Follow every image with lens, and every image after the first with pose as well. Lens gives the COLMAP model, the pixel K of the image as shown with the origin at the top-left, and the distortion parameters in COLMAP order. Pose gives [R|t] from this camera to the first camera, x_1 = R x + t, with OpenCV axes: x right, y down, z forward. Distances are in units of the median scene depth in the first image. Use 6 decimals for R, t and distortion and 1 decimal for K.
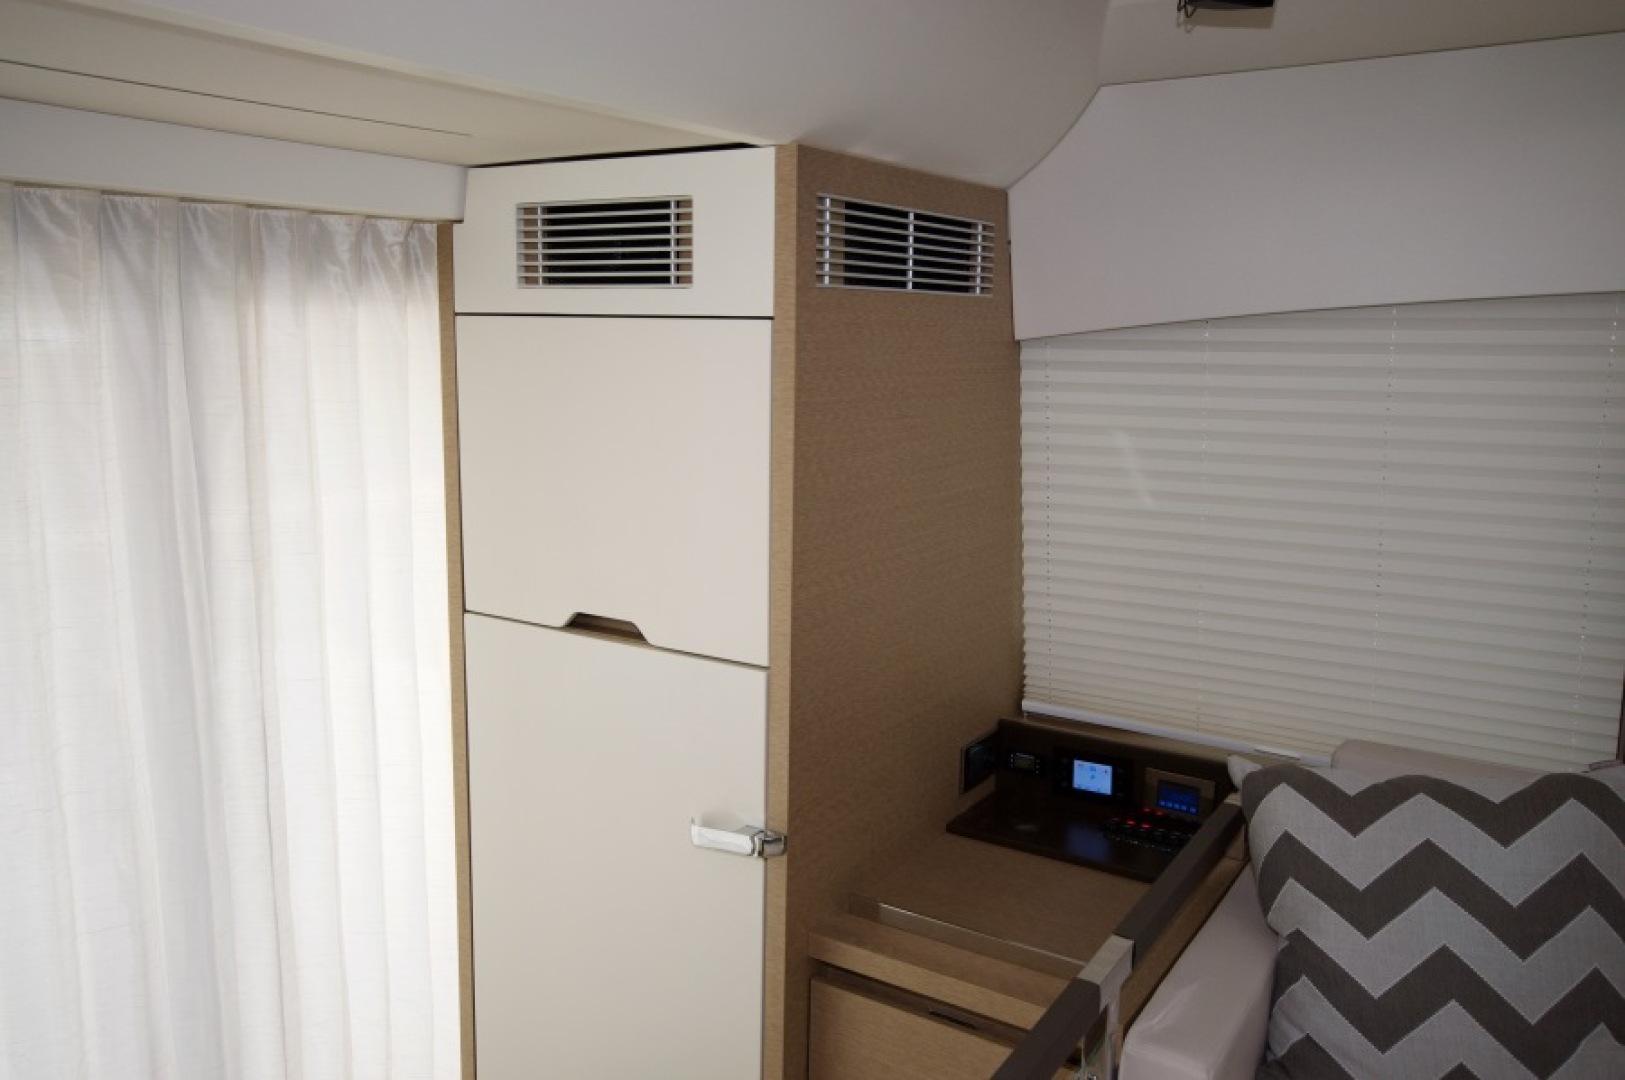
lens RADIAL K [[1290.5, 0, 812.9], [0, 1290.5, 544.7], [0, 0, 1]] dist [0.002737, 0.000202]
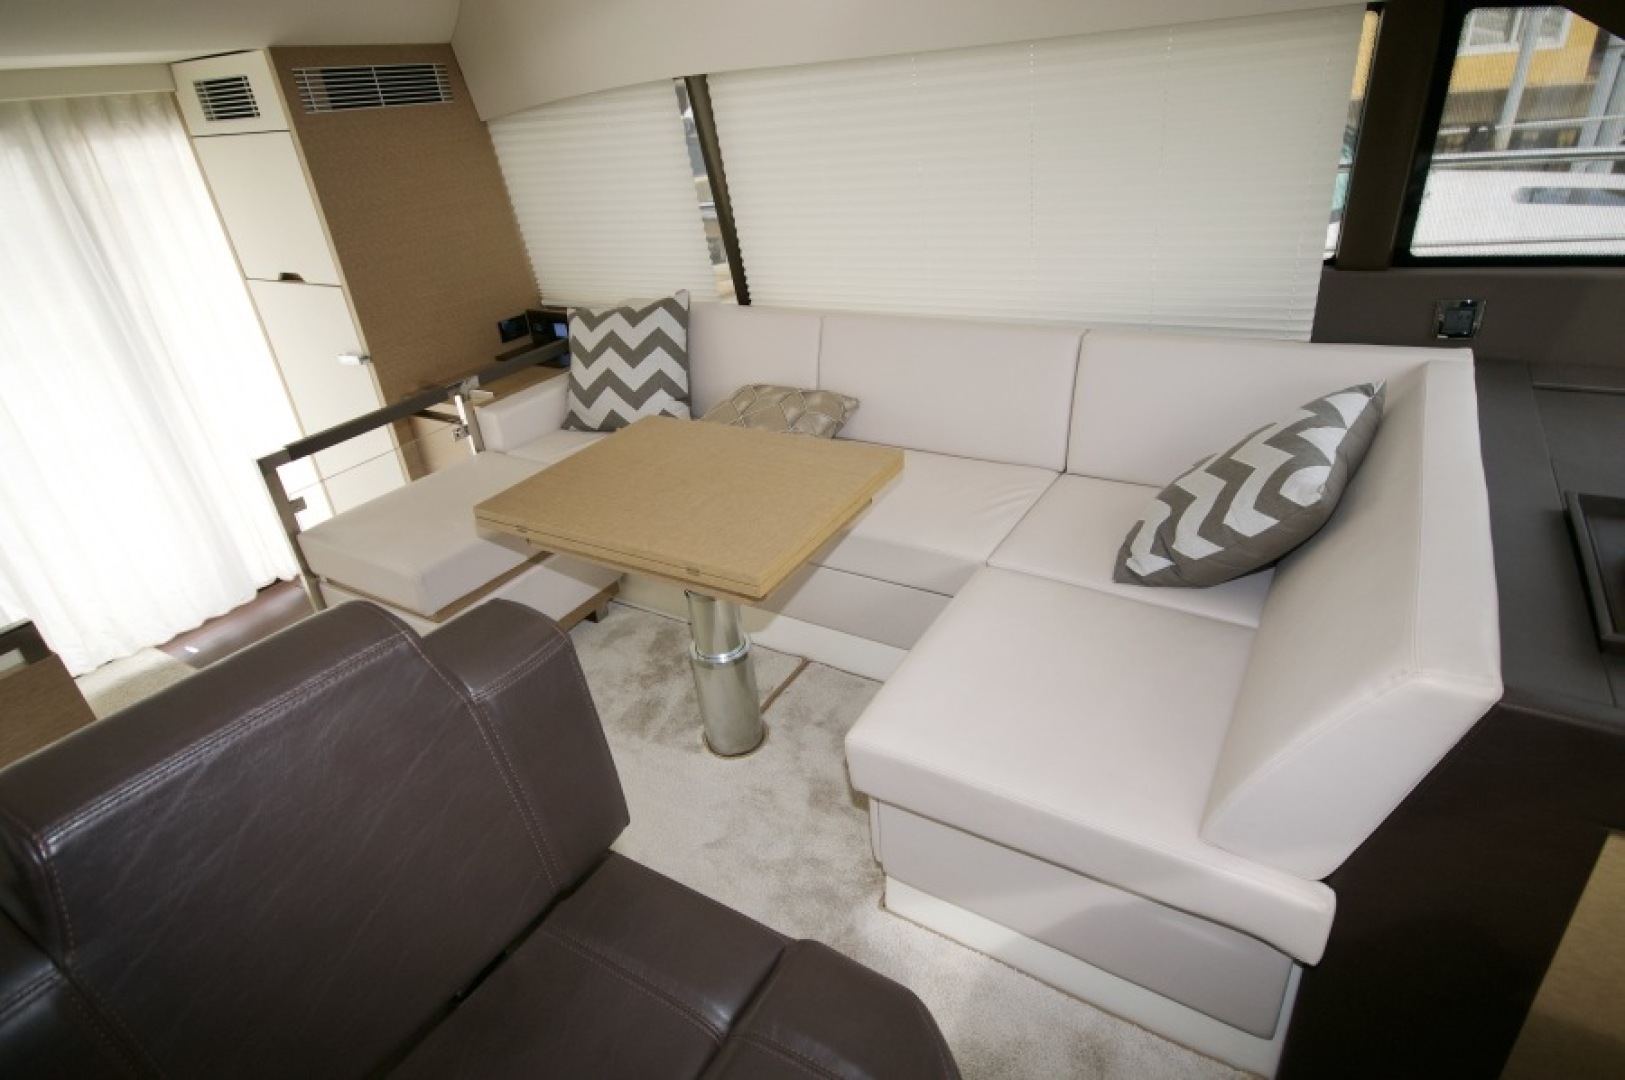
lens RADIAL K [[877.8, 0, 817.4], [0, 877.8, 538.8], [0, 0, 1]] dist [0.007117, 0.014254]
pose [[0.995109, -0.089902, -0.040936, 0.832796], [0.098152, 0.946627, 0.307023, 0.116575], [0.011149, -0.309539, 0.950821, -0.685267]]
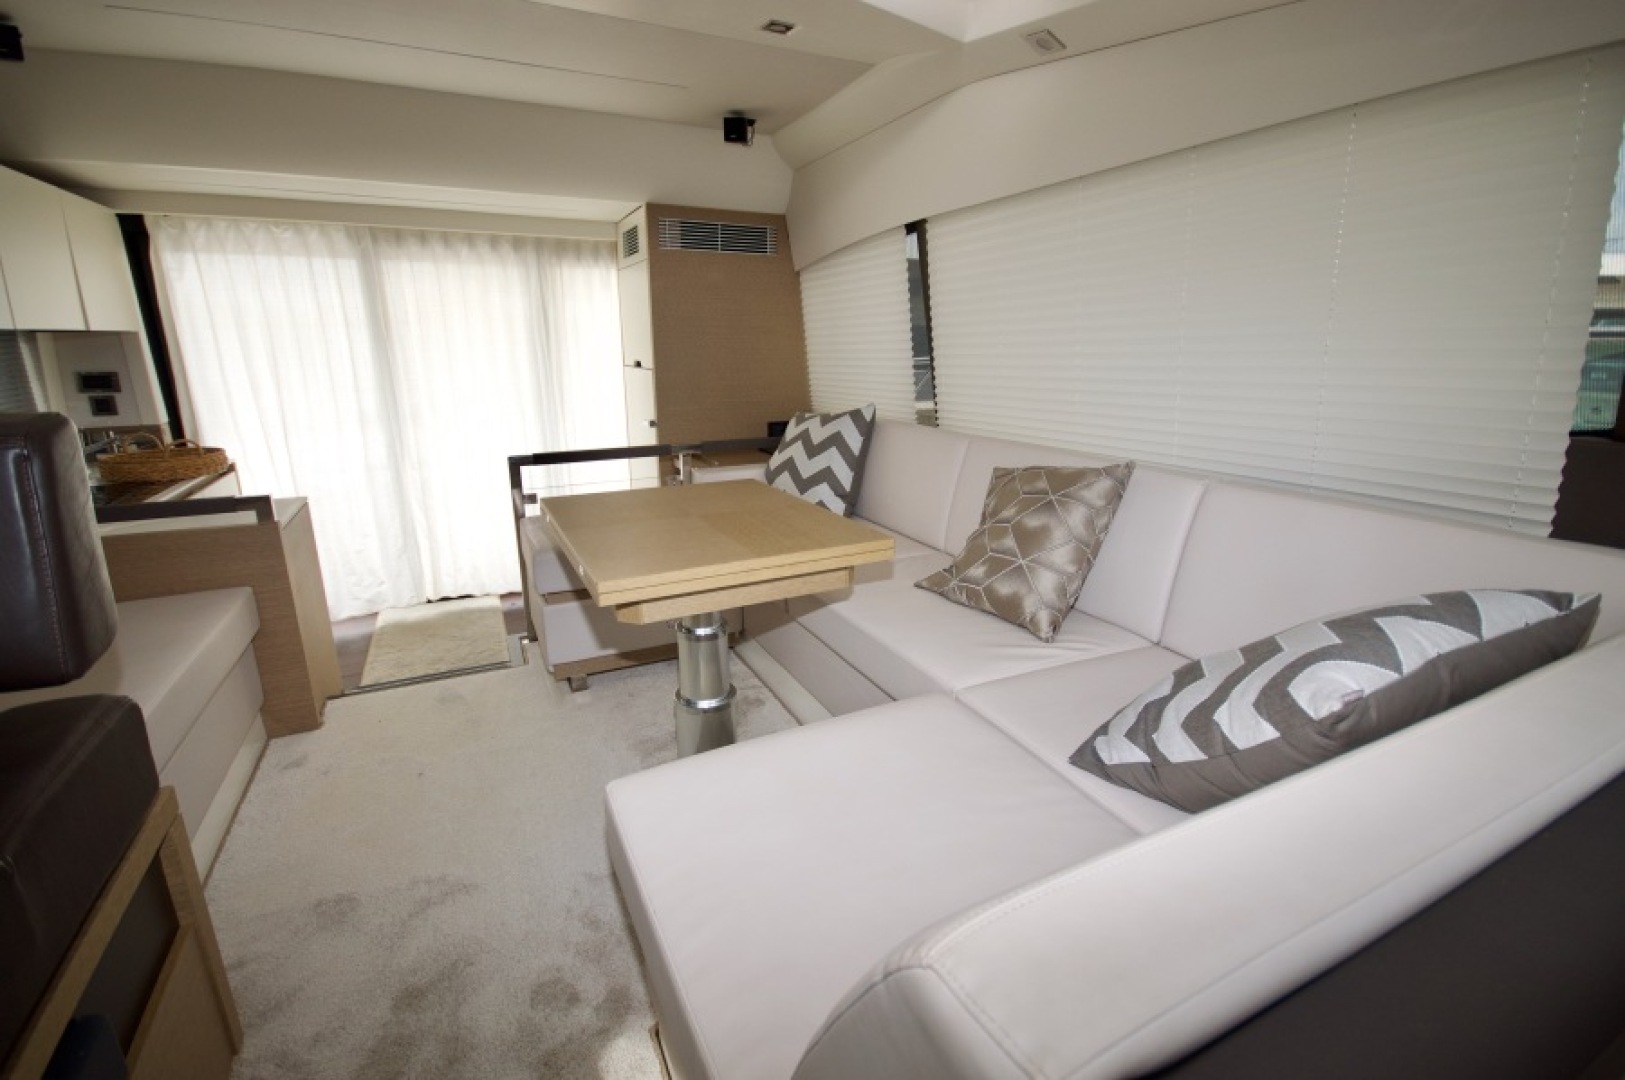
lens RADIAL K [[724.1, 0, 807.6], [0, 724.1, 539.9], [0, 0, 1]] dist [-0.000578, -0.000185]
pose [[0.843613, 0.126808, -0.521762, 1.240288], [-0.081726, 0.990716, 0.108643, 0.276148], [0.530695, -0.049011, 0.846145, -0.357948]]
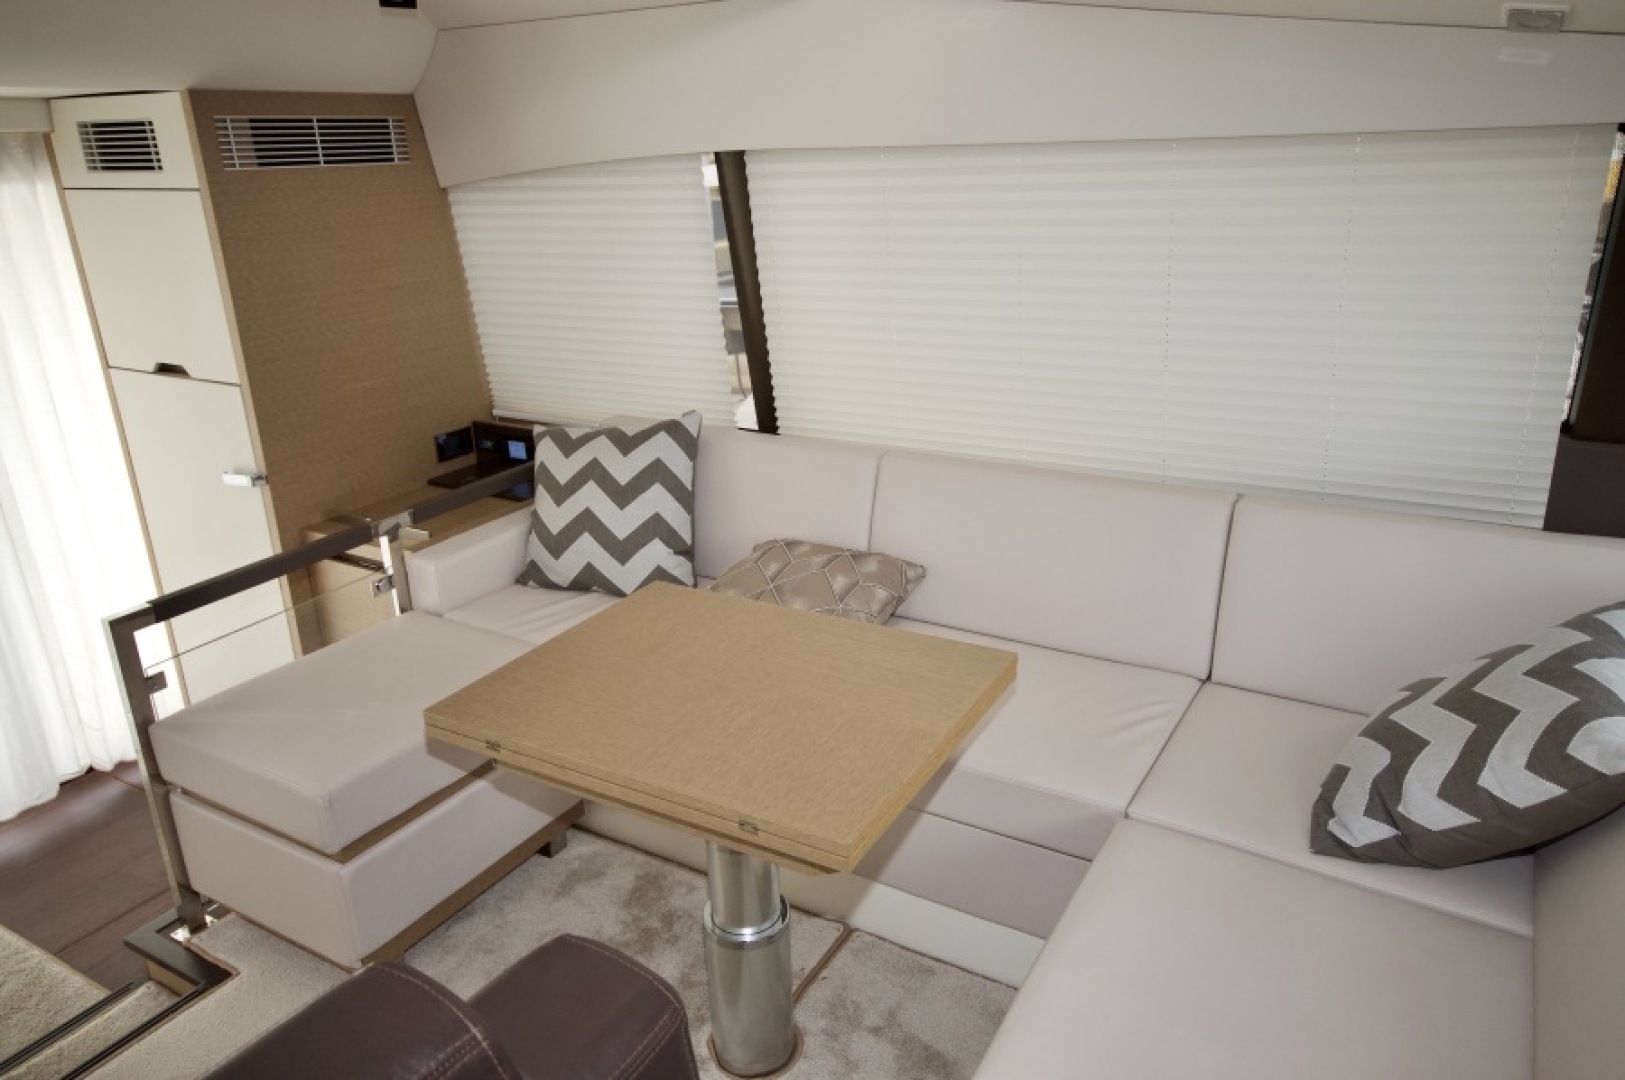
lens RADIAL K [[1131.9, 0, 812.5], [0, 1131.9, 540.0], [0, 0, 1]] dist [-0.000240, 0.043812]
pose [[0.998749, -0.050000, 0.001106, 0.723354], [0.049068, 0.983921, 0.171732, 0.070110], [-0.009675, -0.171463, 0.985143, -0.612366]]
